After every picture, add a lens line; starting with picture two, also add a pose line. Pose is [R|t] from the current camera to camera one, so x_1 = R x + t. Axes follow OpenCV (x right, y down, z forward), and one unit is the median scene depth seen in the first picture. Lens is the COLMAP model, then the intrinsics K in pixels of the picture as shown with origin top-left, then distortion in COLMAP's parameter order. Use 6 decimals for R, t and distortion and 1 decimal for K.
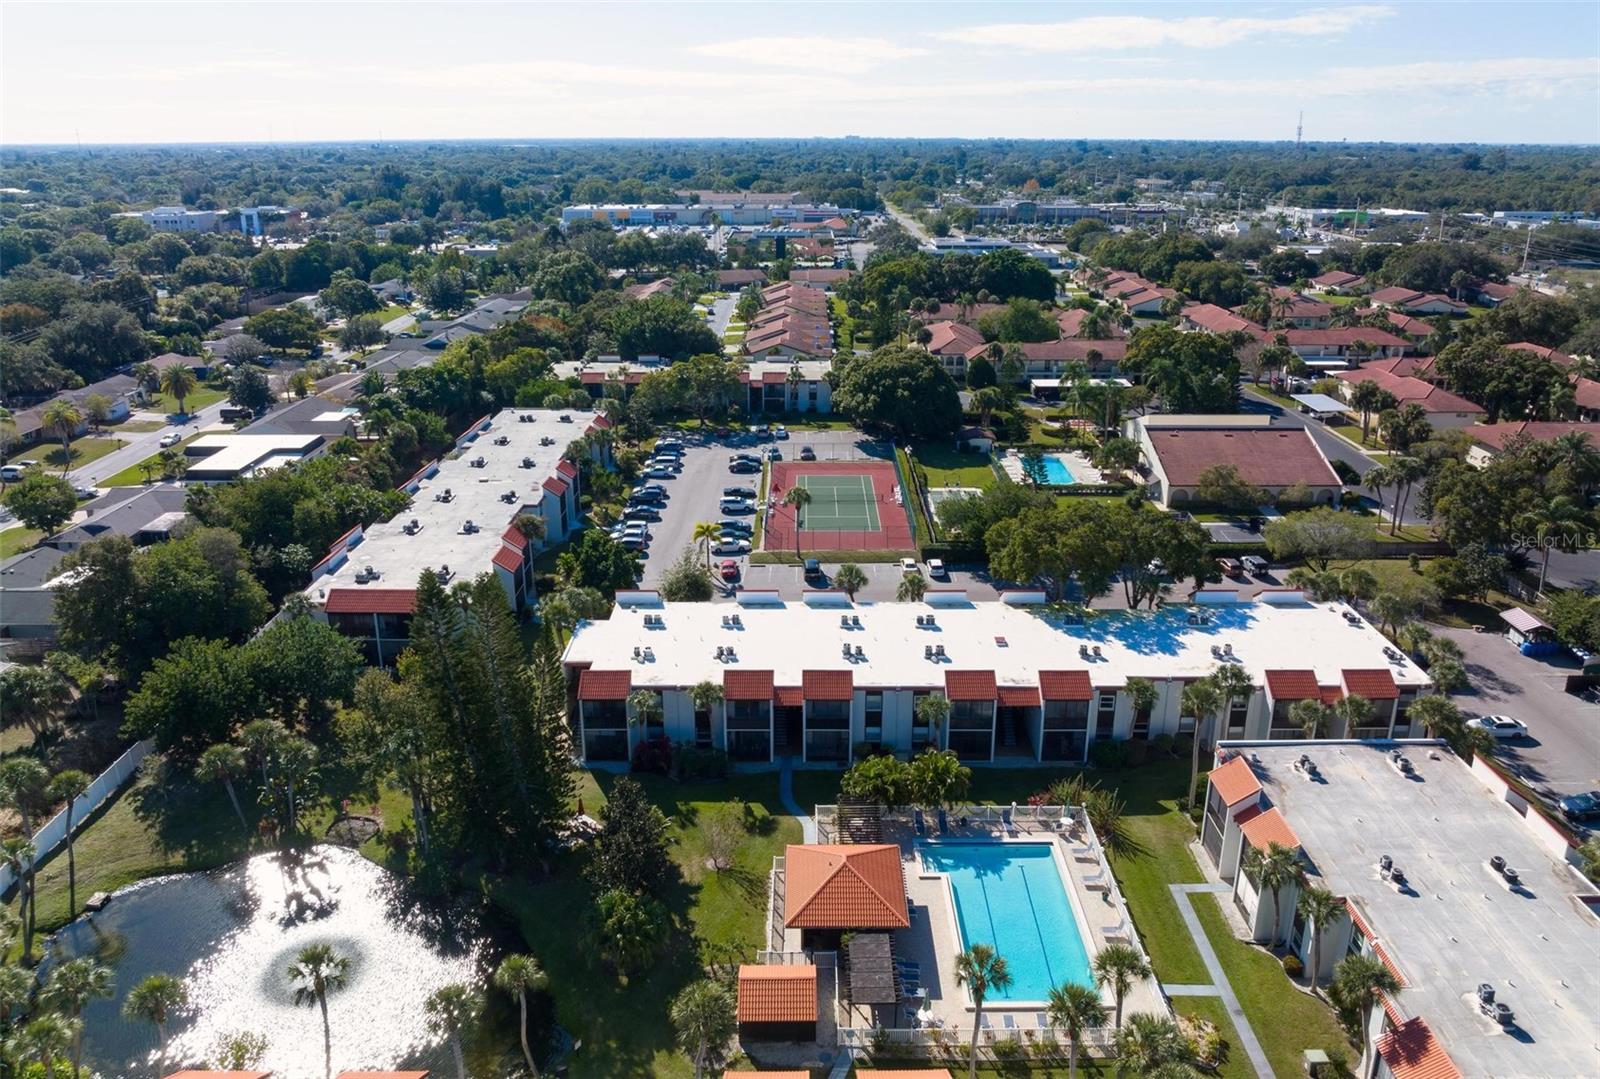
lens RADIAL K [[1177.1, 0, 800.0], [0, 1177.1, 539.5], [0, 0, 1]] dist [-0.029034, 0.003421]
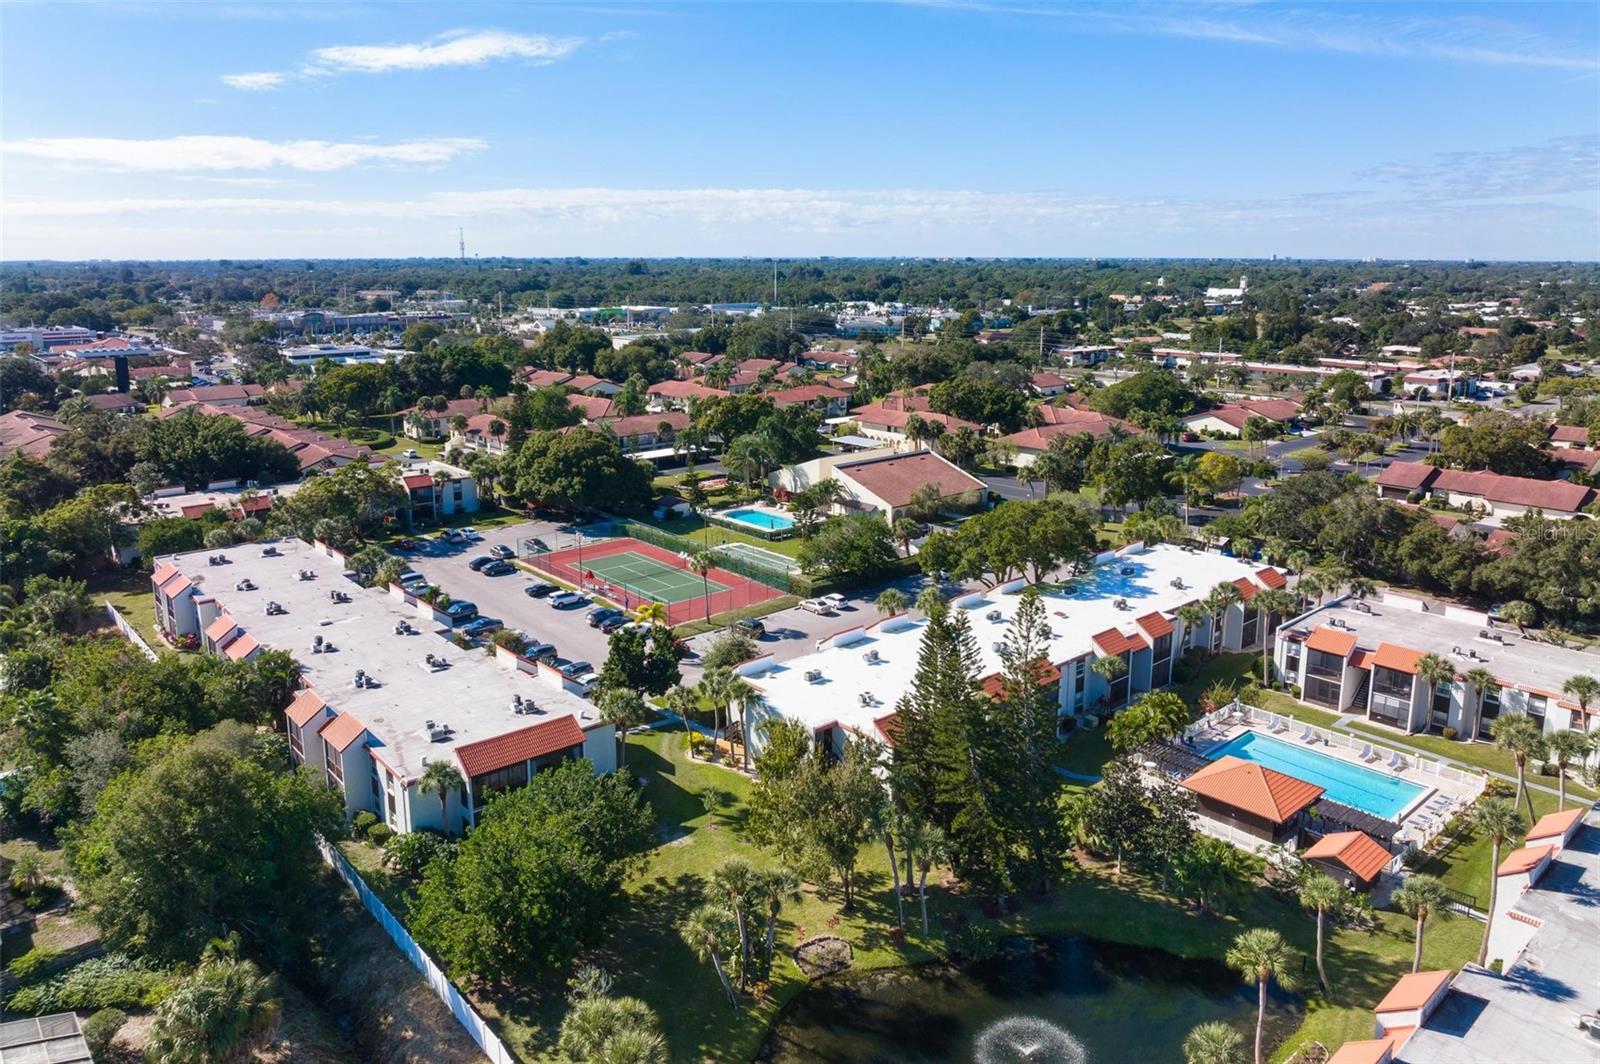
lens RADIAL K [[1150.9, 0, 828.6], [0, 1150.9, 528.0], [0, 0, 1]] dist [0.006117, -0.074278]
pose [[0.722546, -0.159093, 0.672768, -0.307273], [0.226685, 0.973879, -0.013160, -0.014839], [-0.653101, 0.162015, 0.739737, 0.109848]]
